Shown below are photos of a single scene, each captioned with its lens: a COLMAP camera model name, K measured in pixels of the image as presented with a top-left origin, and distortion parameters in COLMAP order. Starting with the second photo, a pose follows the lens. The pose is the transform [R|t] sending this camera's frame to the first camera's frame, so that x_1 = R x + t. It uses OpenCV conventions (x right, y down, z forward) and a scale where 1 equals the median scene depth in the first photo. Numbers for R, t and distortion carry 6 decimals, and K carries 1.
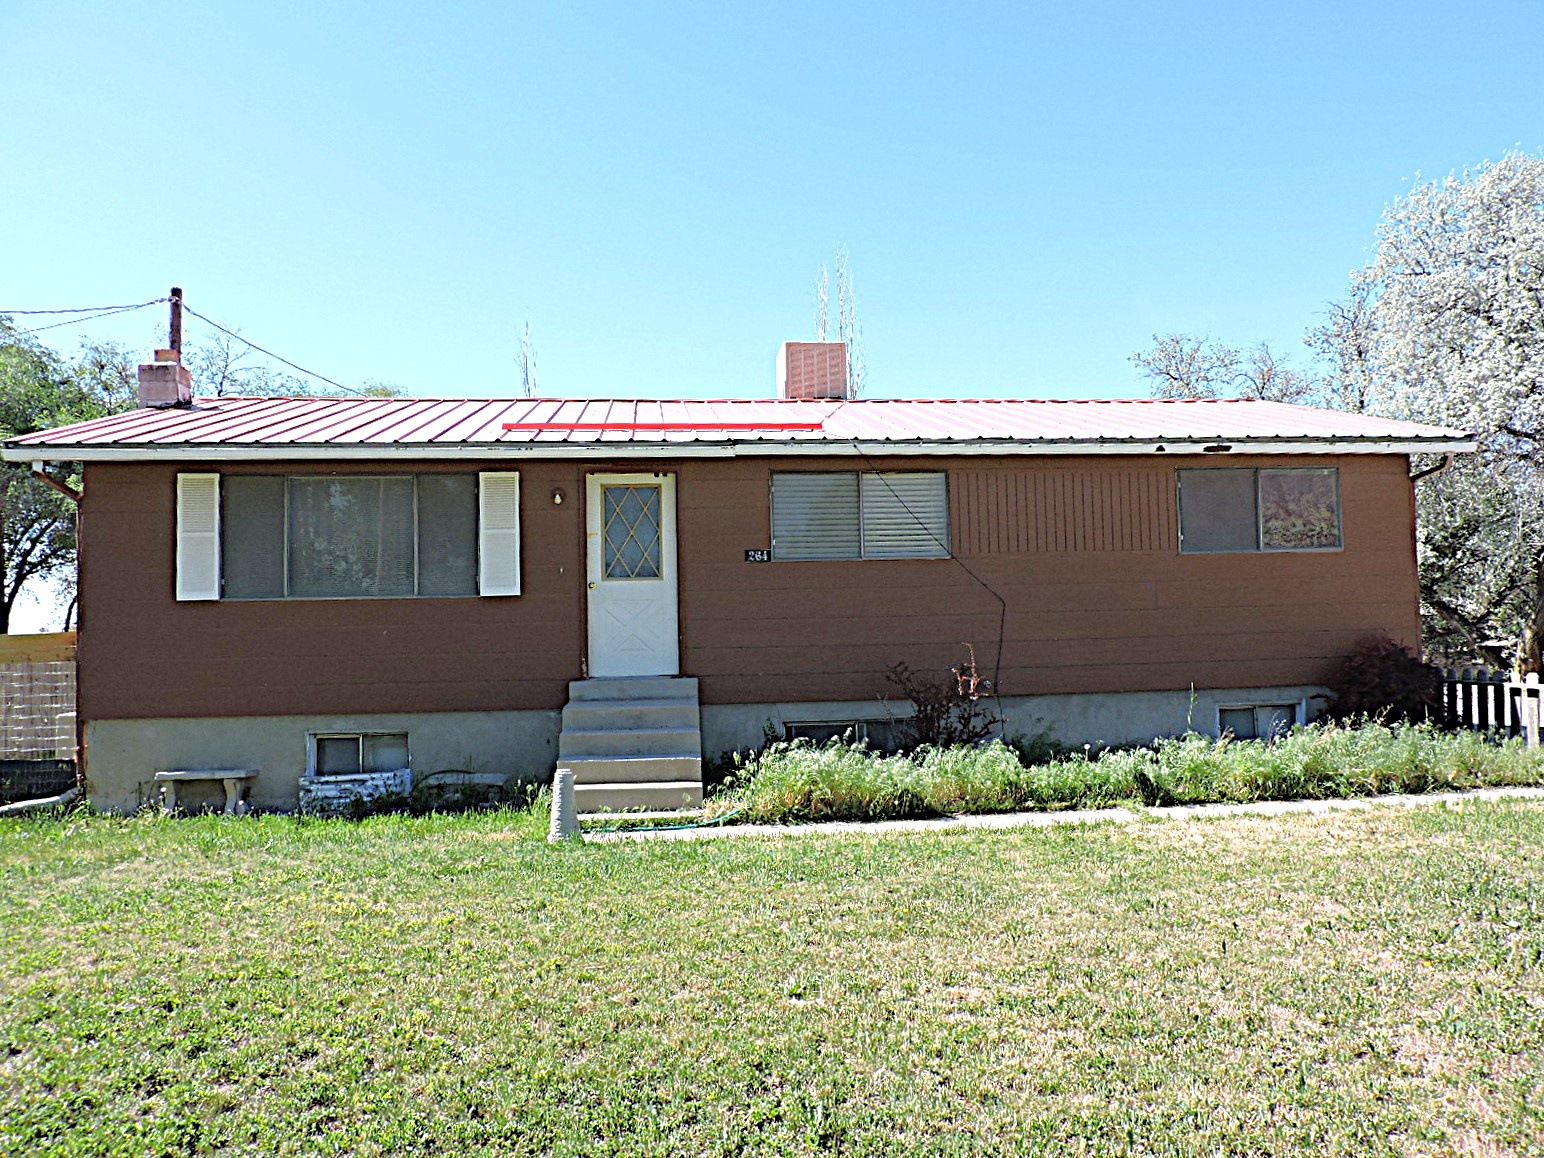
lens RADIAL K [[1155.6, 0, 765.9], [0, 1155.6, 583.4], [0, 0, 1]] dist [-0.036033, 0.017203]
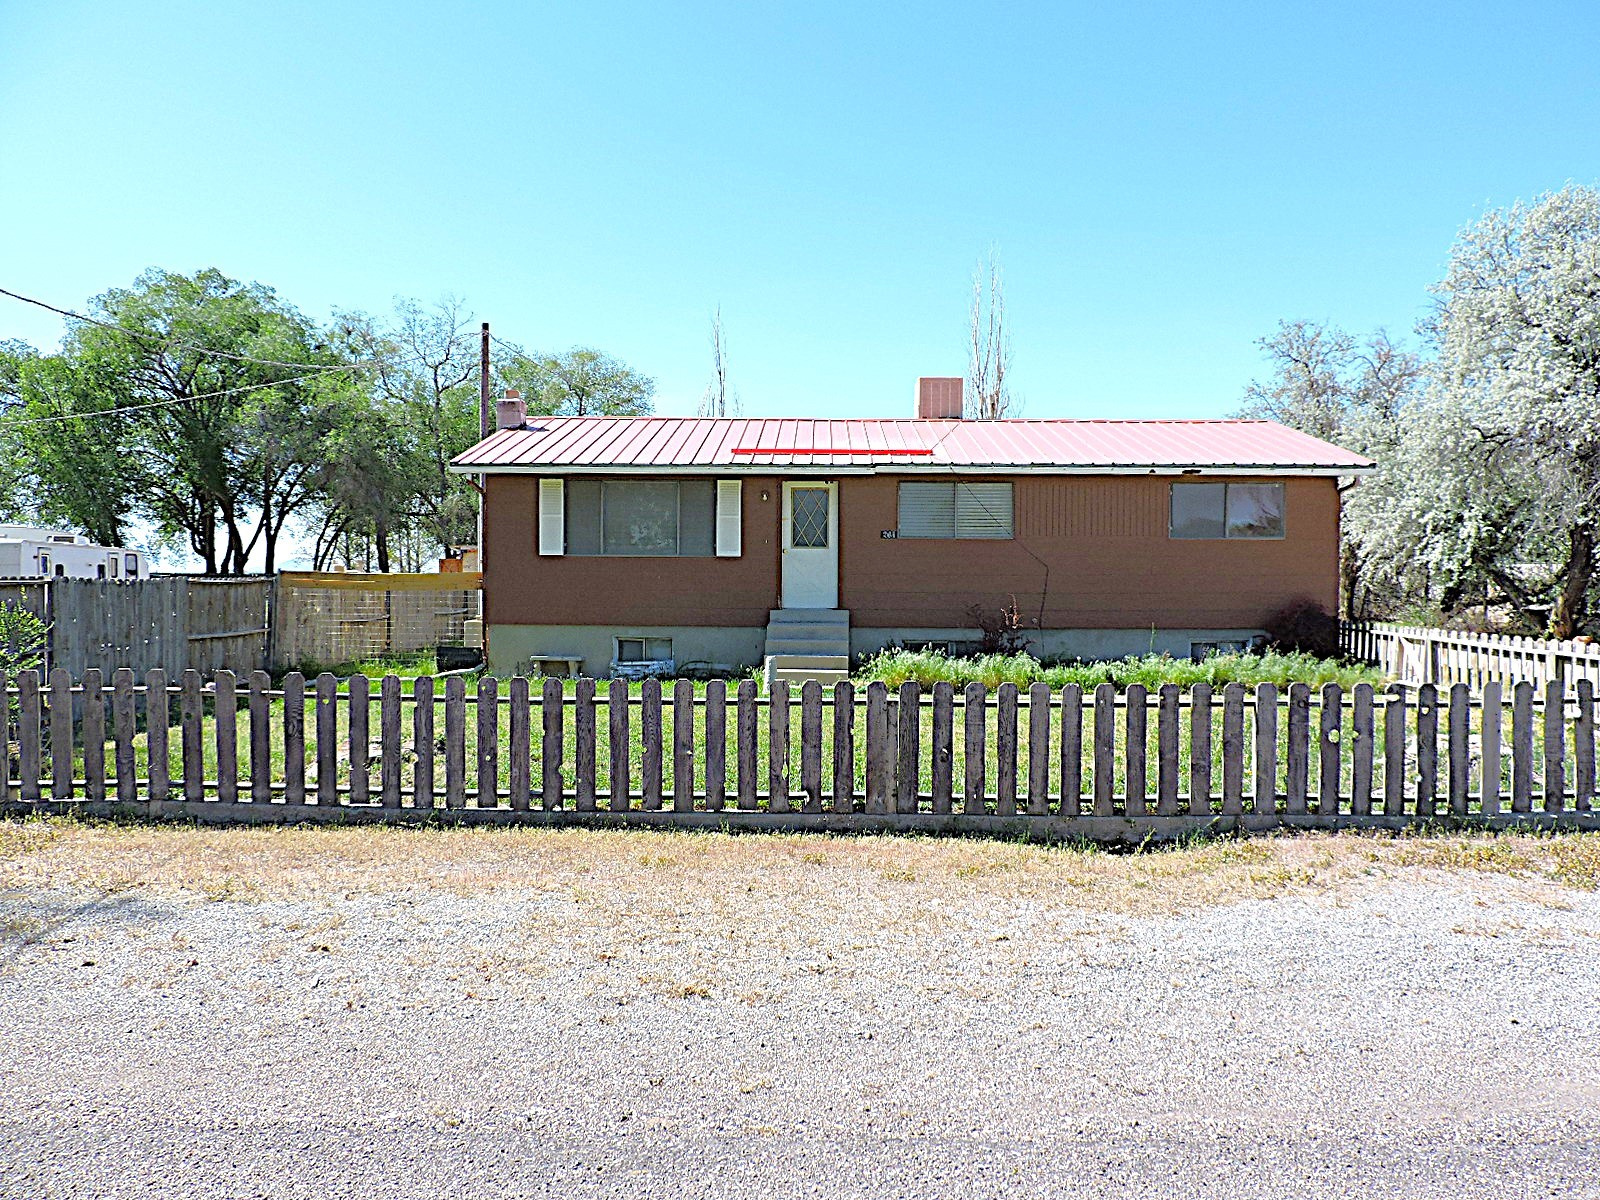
lens RADIAL K [[1197.5, 0, 793.8], [0, 1197.5, 597.4], [0, 0, 1]] dist [-0.036033, 0.017203]
pose [[0.992300, 0.029290, -0.120340, 0.064216], [-0.021778, 0.997759, 0.063271, -0.039707], [0.121924, -0.060163, 0.990714, -0.650819]]
